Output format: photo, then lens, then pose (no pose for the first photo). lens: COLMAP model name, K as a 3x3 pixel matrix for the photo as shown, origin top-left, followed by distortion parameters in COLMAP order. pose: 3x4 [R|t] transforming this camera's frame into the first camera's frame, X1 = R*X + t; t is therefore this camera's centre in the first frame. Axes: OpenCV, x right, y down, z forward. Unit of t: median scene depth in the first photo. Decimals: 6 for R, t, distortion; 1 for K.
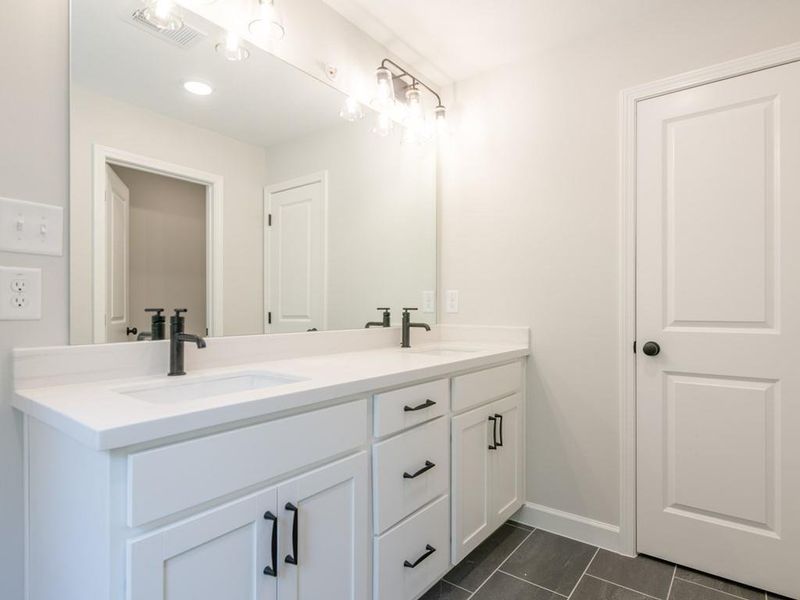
lens RADIAL K [[408.0, 0, 400.0], [0, 408.0, 300.0], [0, 0, 1]] dist [0.005431, 0.000949]
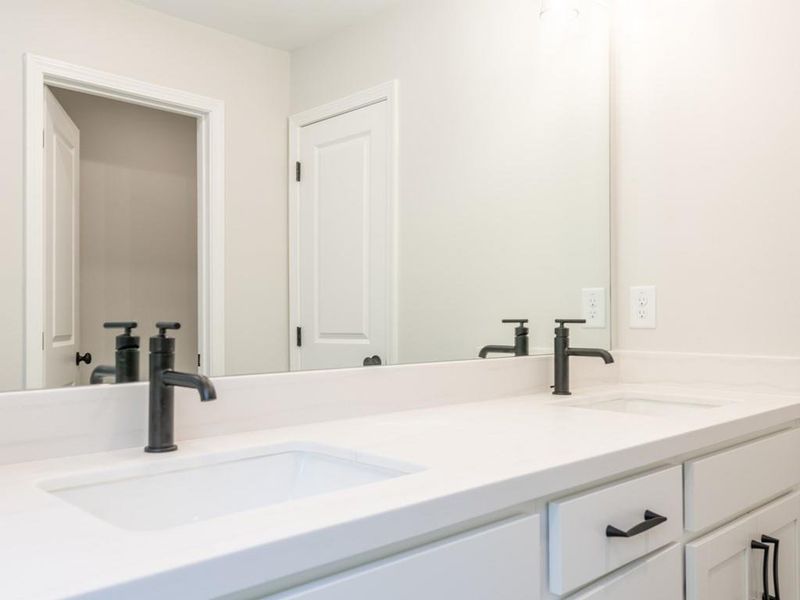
lens RADIAL K [[657.8, 0, 388.2], [0, 657.8, 297.2], [0, 0, 1]] dist [0.013712, 0.003926]
pose [[0.988775, -0.008476, -0.149174, -0.078771], [0.006334, 0.999870, -0.014826, 0.001965], [0.149280, 0.013715, 0.988700, 0.125333]]
